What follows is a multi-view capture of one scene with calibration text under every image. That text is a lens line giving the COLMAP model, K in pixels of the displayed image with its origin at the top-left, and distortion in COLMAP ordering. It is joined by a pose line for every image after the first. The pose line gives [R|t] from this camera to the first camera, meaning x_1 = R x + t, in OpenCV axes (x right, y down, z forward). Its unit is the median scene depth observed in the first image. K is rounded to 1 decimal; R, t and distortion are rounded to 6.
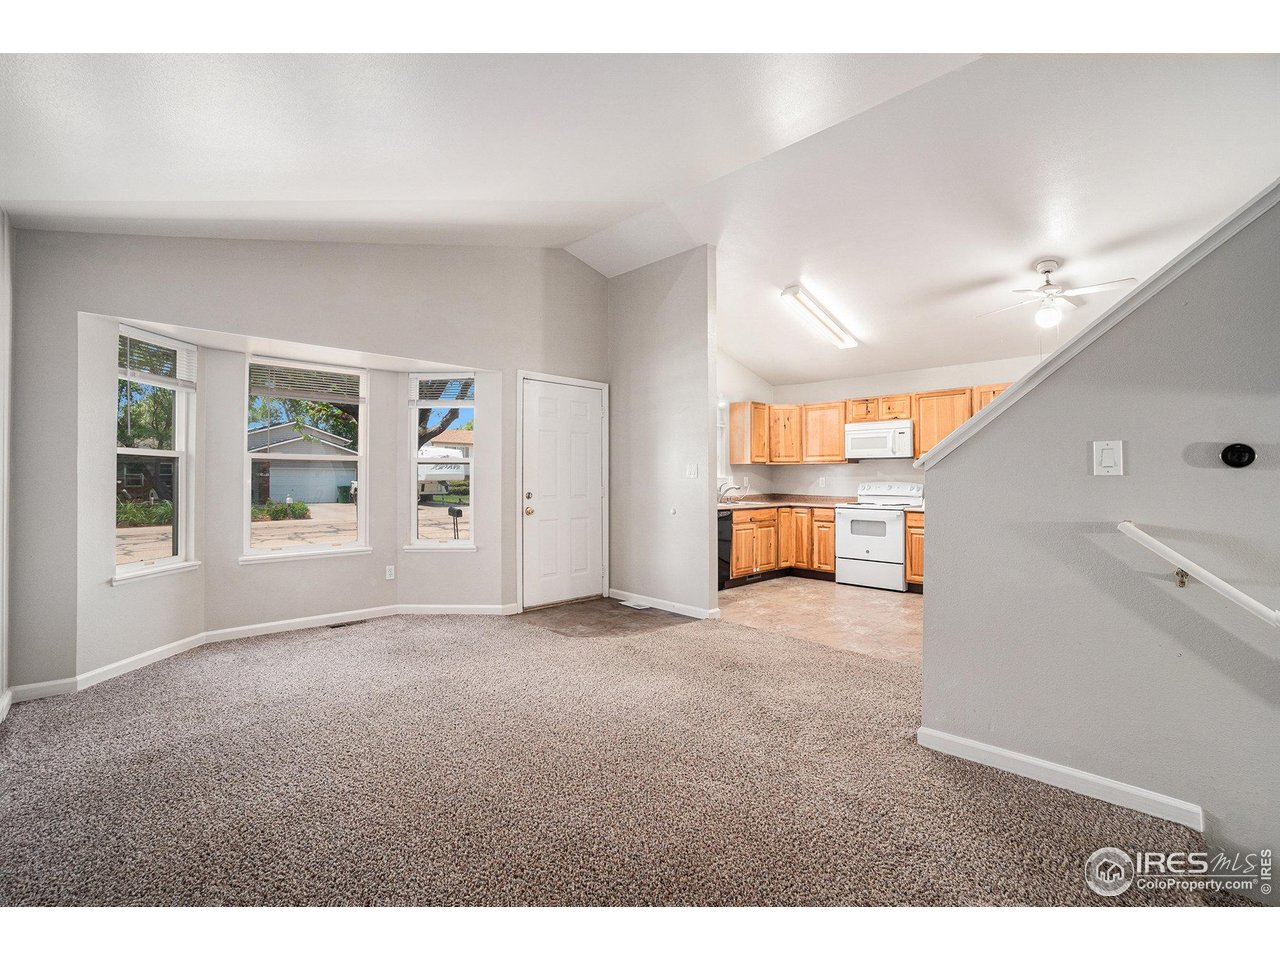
lens RADIAL K [[568.6, 0, 640.9], [0, 568.6, 466.8], [0, 0, 1]] dist [-0.001755, -0.000081]
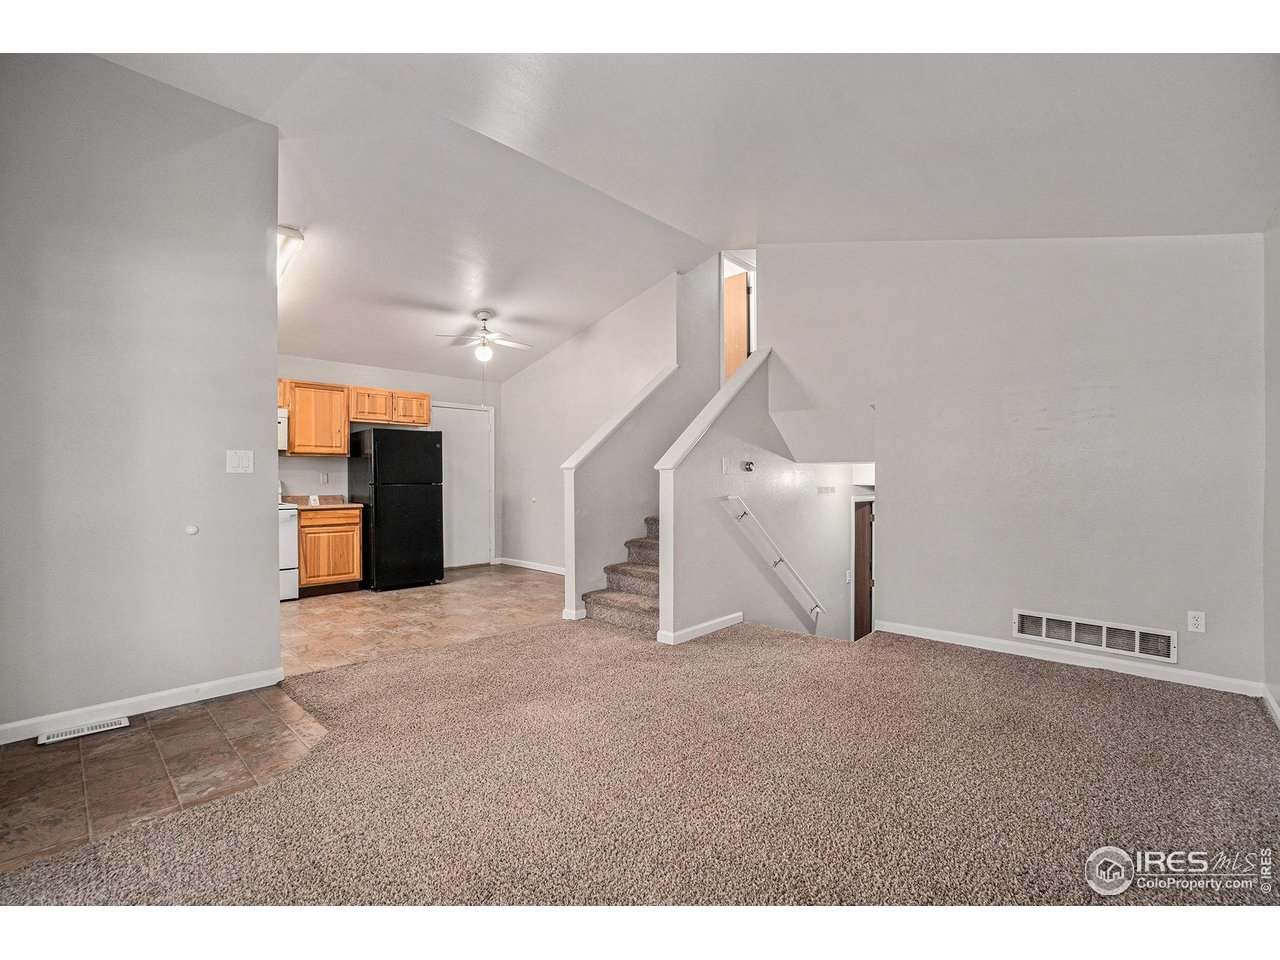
lens RADIAL K [[568.6, 0, 640.9], [0, 568.6, 466.8], [0, 0, 1]] dist [-0.001755, -0.000081]
pose [[-0.024321, 0.016033, 0.999576, -0.413938], [-0.023317, 0.999590, -0.016601, 0.010317], [-0.999432, -0.023711, -0.023937, 0.436879]]
